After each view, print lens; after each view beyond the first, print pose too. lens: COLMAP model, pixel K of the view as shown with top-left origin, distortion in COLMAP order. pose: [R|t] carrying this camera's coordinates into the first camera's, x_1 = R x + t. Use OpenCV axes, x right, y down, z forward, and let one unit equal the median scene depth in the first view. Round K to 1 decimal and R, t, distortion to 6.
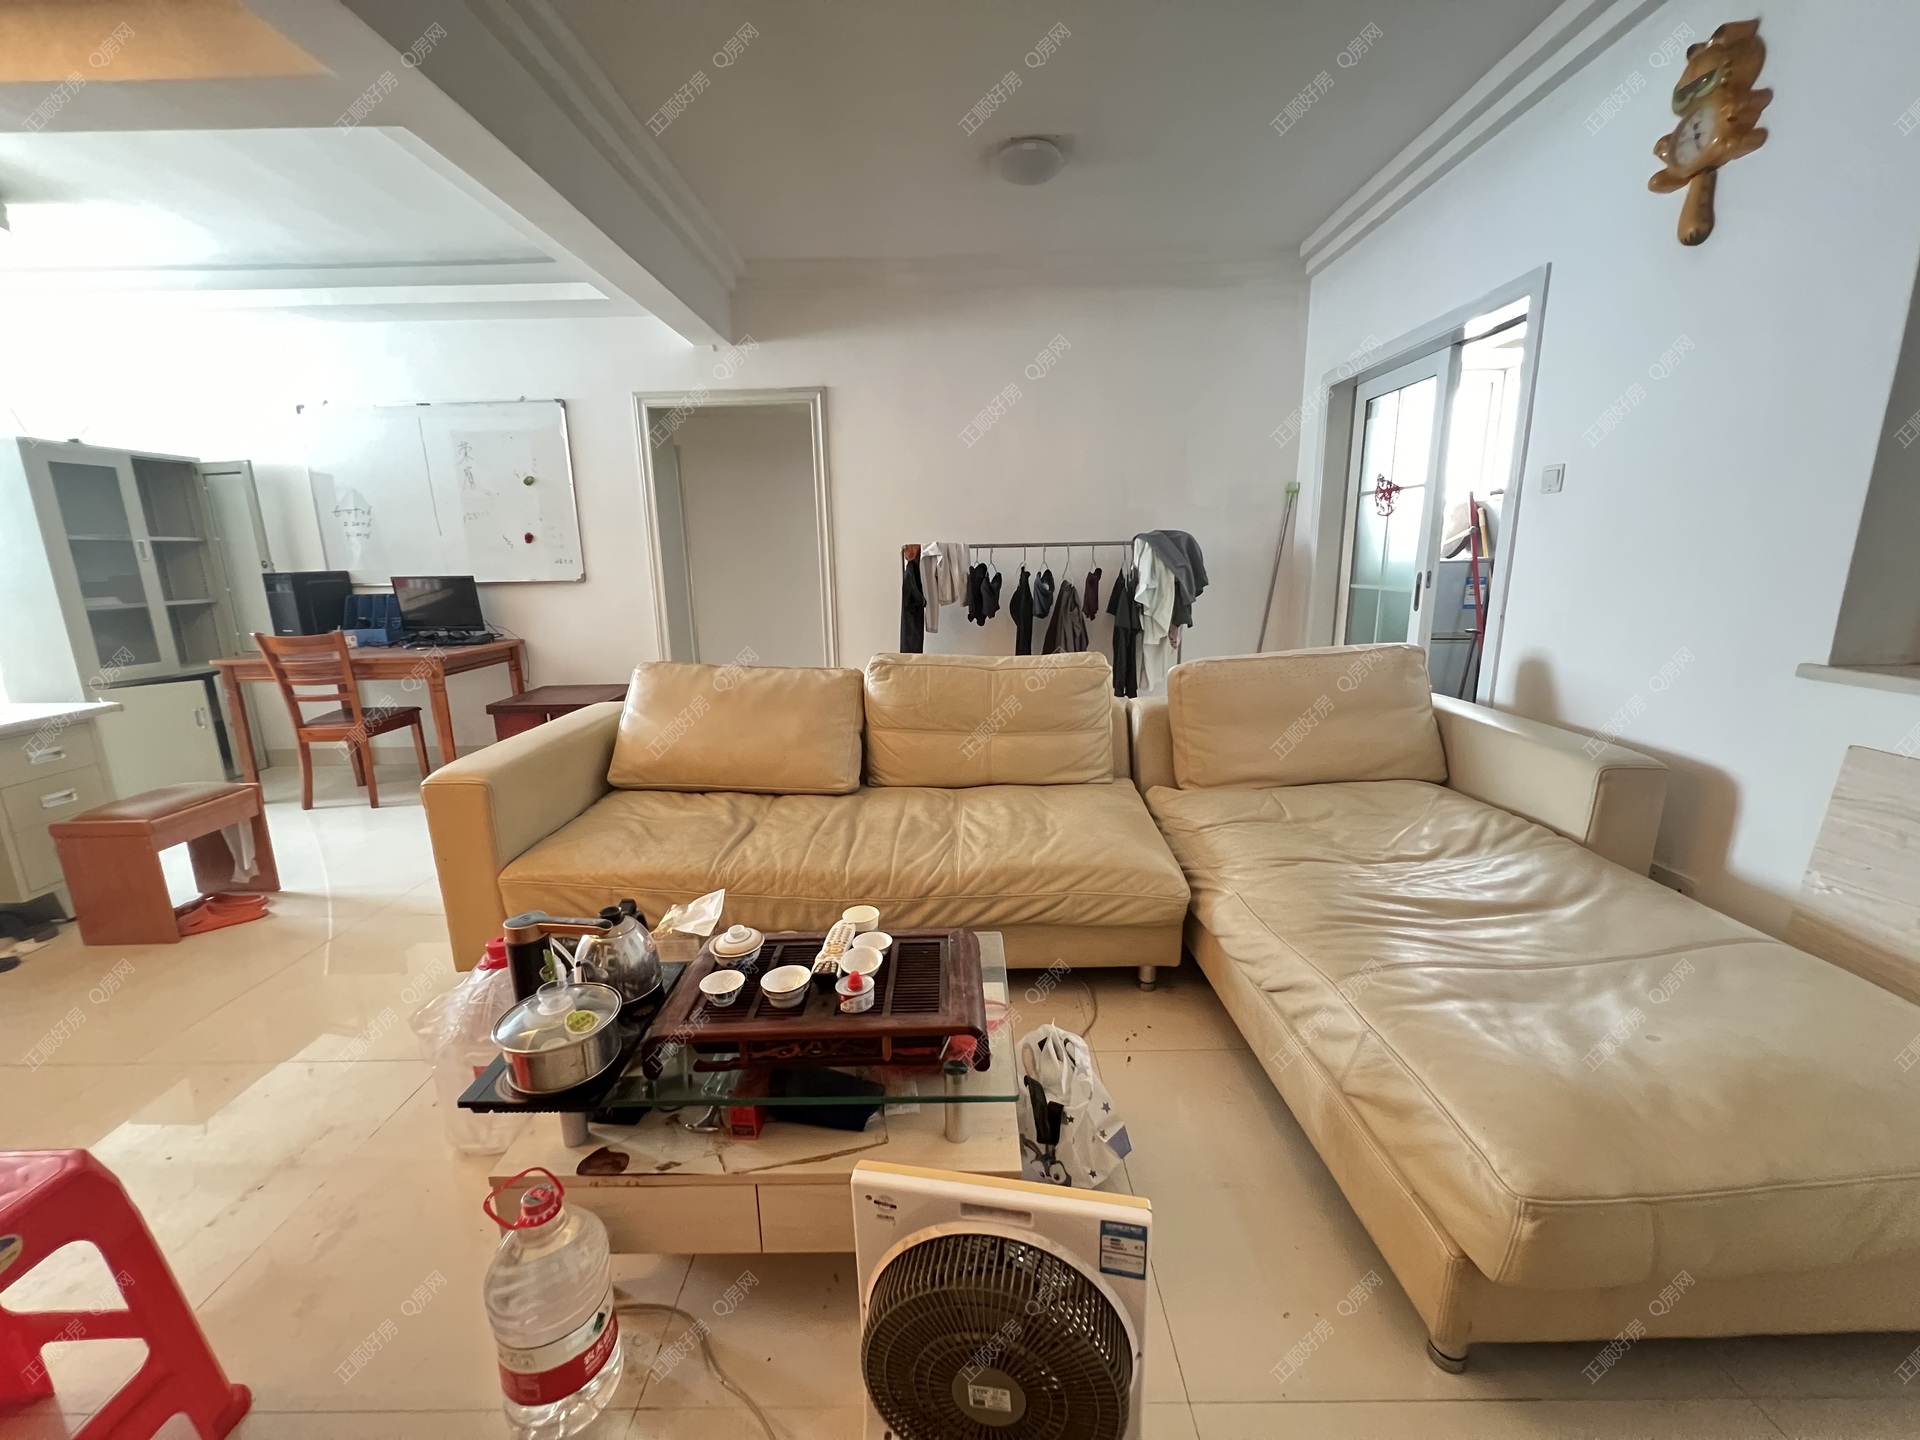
lens RADIAL K [[763.8, 0, 957.9], [0, 763.8, 722.1], [0, 0, 1]] dist [-0.000684, 0.000056]
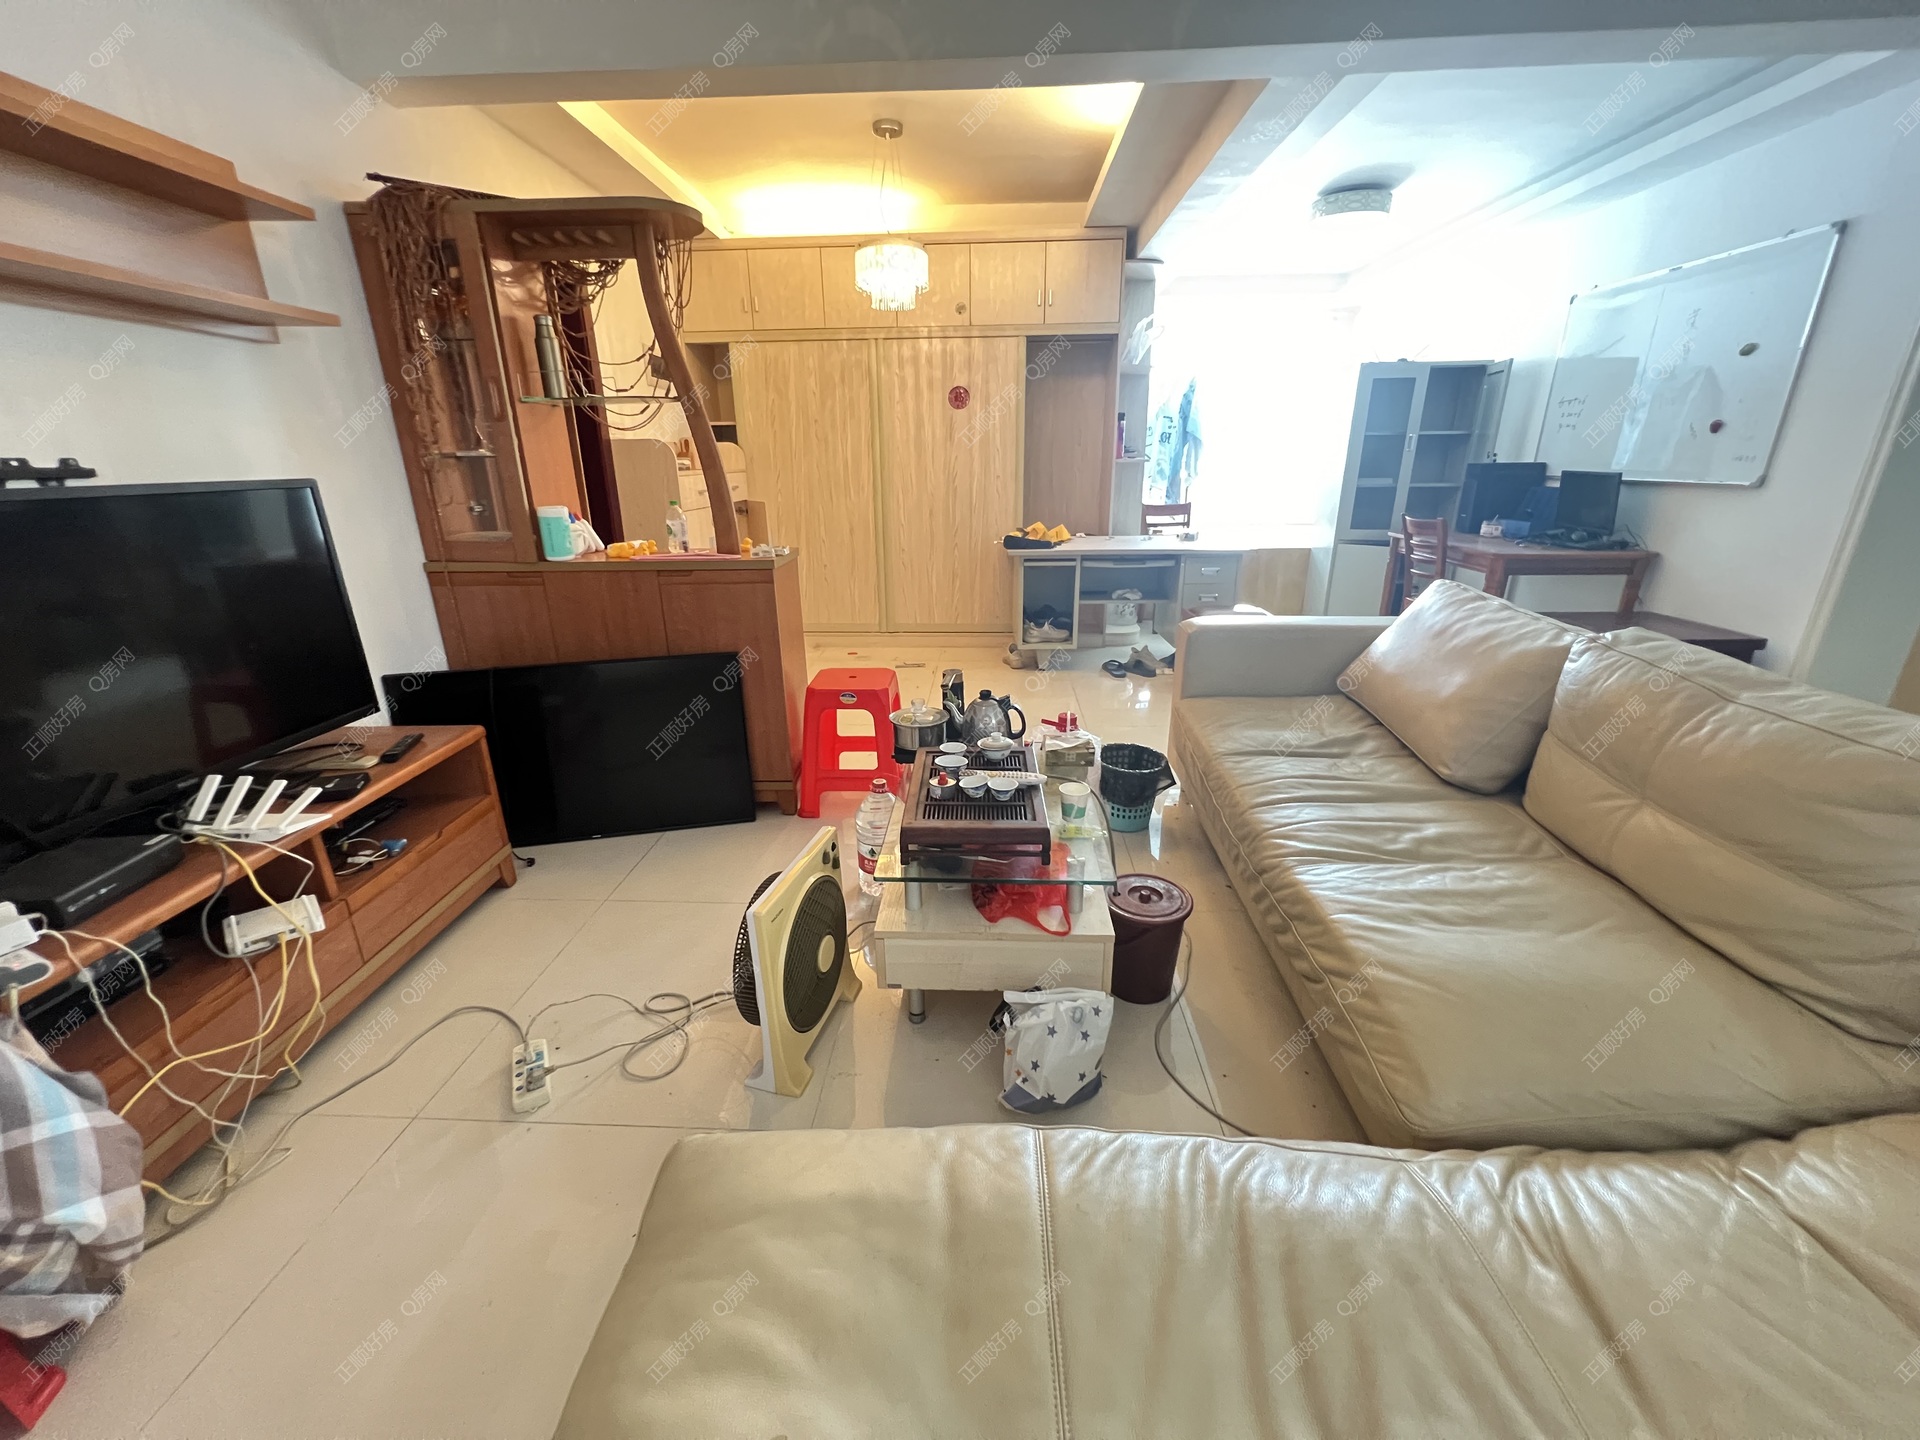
lens RADIAL K [[763.8, 0, 958.4], [0, 763.8, 720.7], [0, 0, 1]] dist [-0.000684, 0.000056]
pose [[-0.033158, 0.345594, -0.937798, 0.328112], [-0.205447, 0.915919, 0.344795, -0.074391], [0.978106, 0.204100, 0.040632, 0.263627]]
